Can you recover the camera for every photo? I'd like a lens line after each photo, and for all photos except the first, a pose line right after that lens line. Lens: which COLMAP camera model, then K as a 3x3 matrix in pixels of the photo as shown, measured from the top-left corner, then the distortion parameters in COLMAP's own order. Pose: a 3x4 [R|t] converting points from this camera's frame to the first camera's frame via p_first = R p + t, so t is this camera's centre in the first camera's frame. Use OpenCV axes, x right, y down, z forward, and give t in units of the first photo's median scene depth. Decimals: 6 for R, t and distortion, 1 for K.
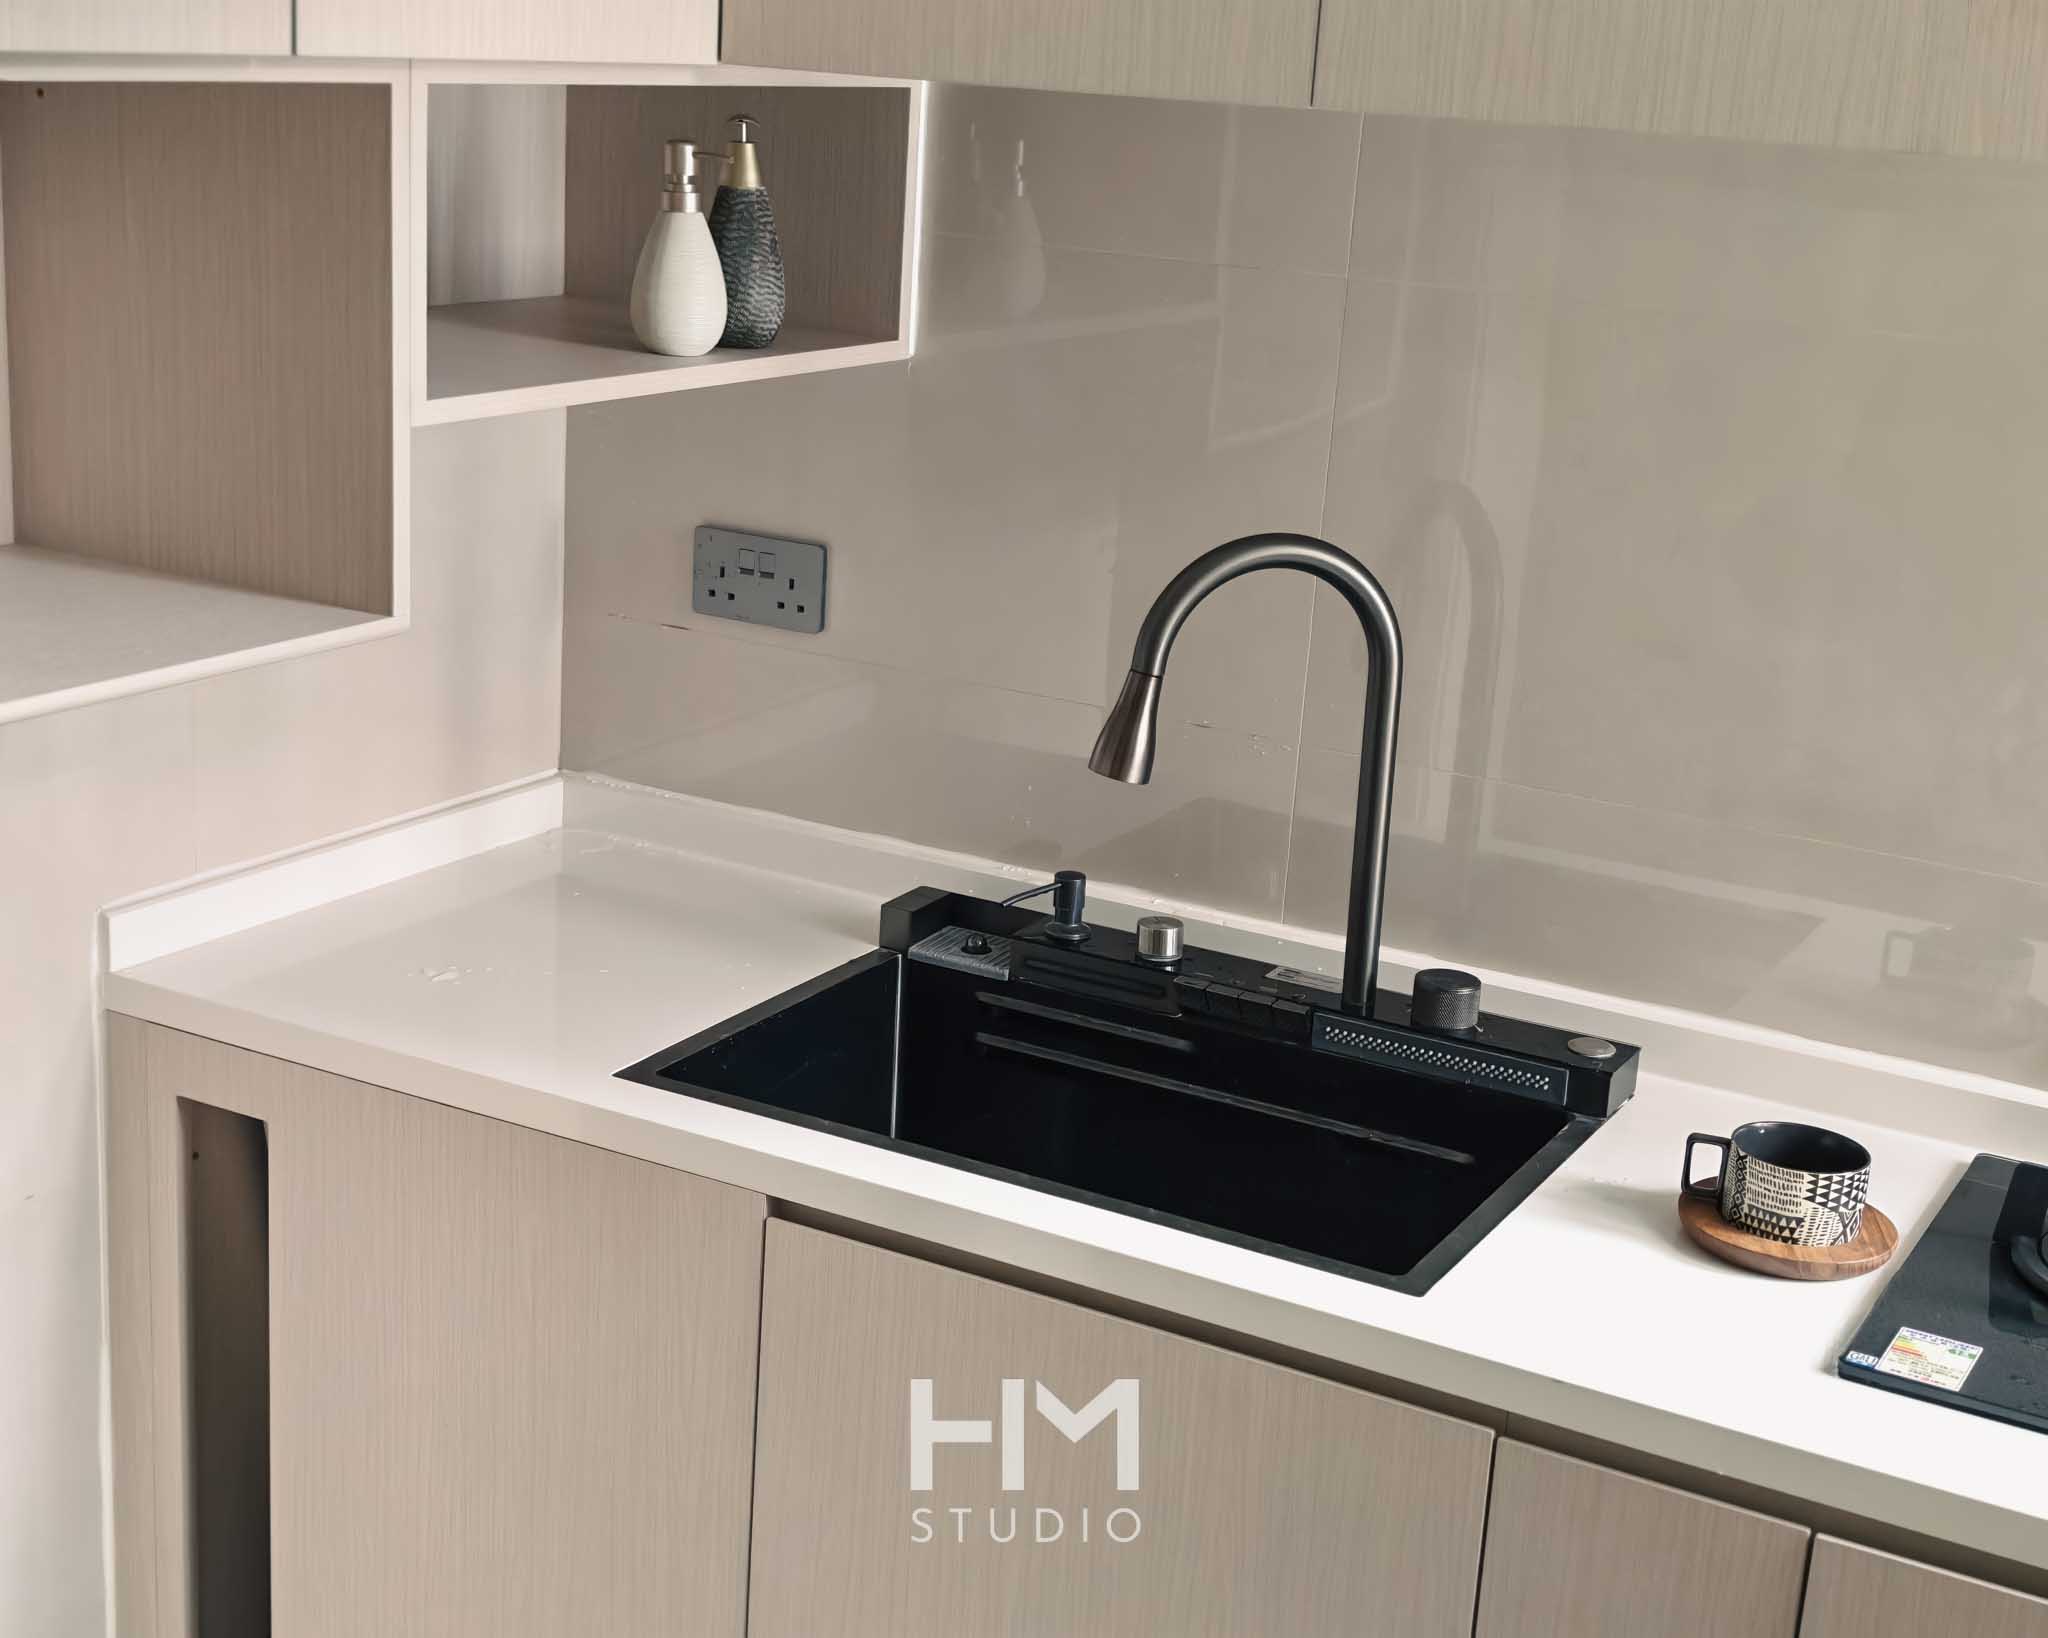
lens RADIAL K [[2858.9, 0, 1024.7], [0, 2858.9, 824.1], [0, 0, 1]] dist [0.052592, 0.000000]
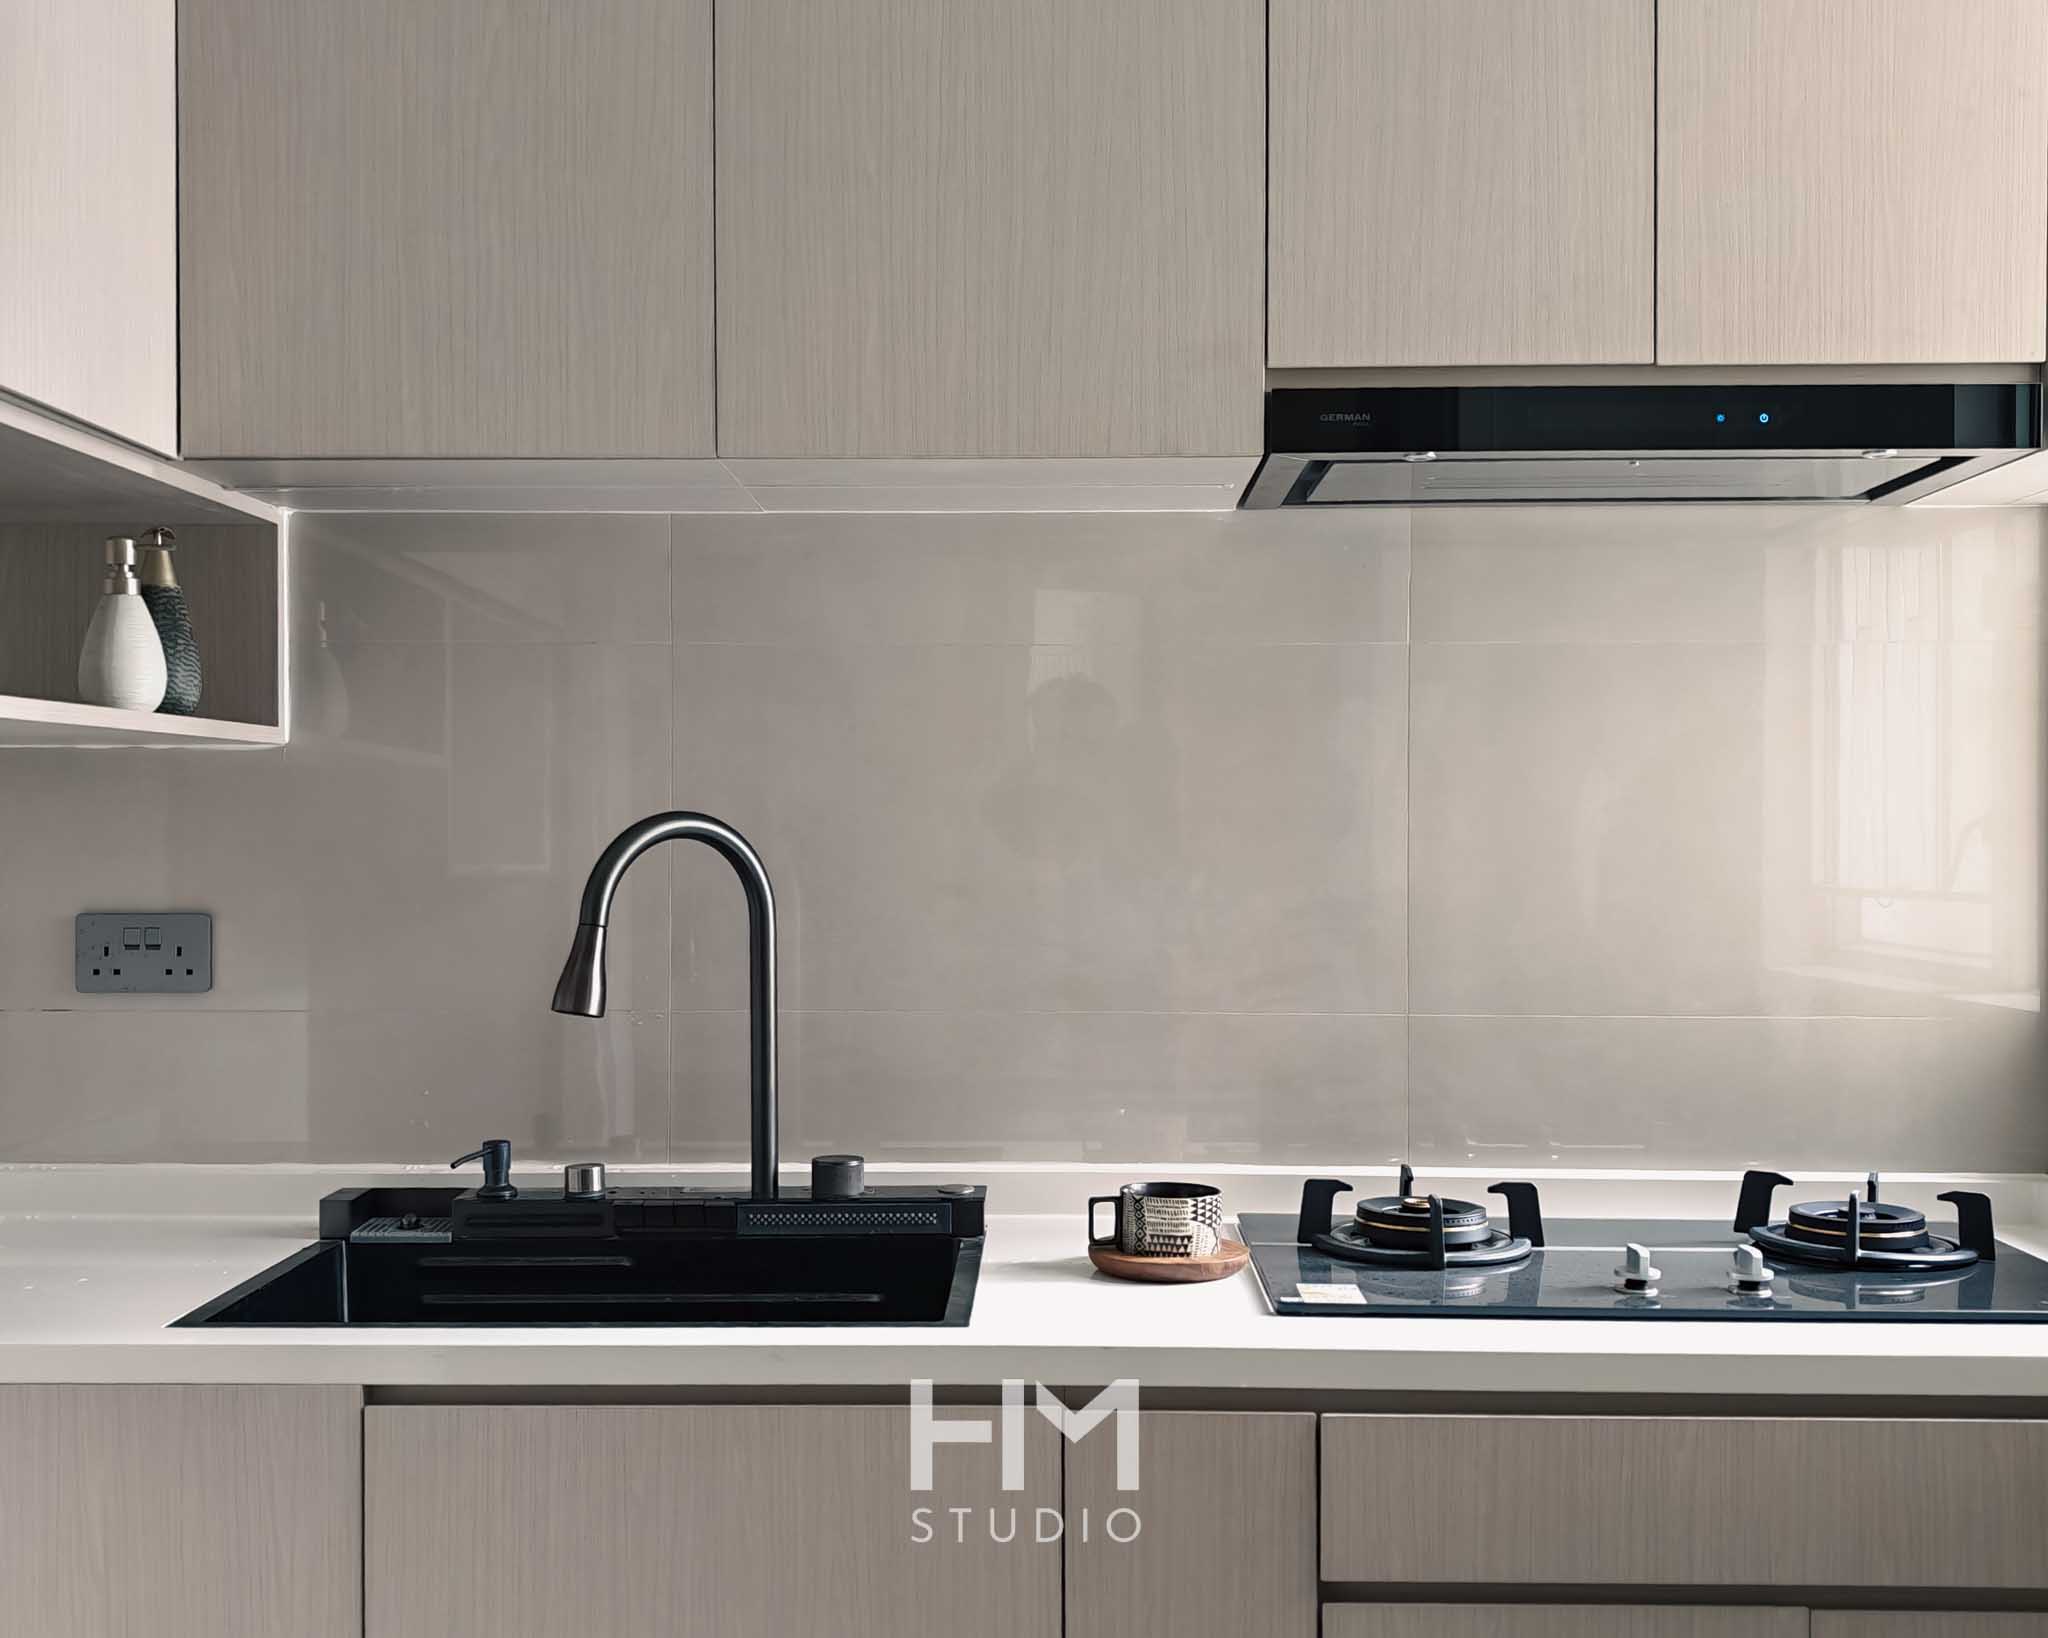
lens RADIAL K [[2261.6, 0, 1020.2], [0, 2261.6, 812.8], [0, 0, 1]] dist [0.048425, 0.000000]
pose [[0.880659, -0.060780, 0.469836, -0.239716], [0.184801, 0.957244, -0.222558, 0.145233], [-0.436220, 0.282824, 0.854238, 0.073583]]
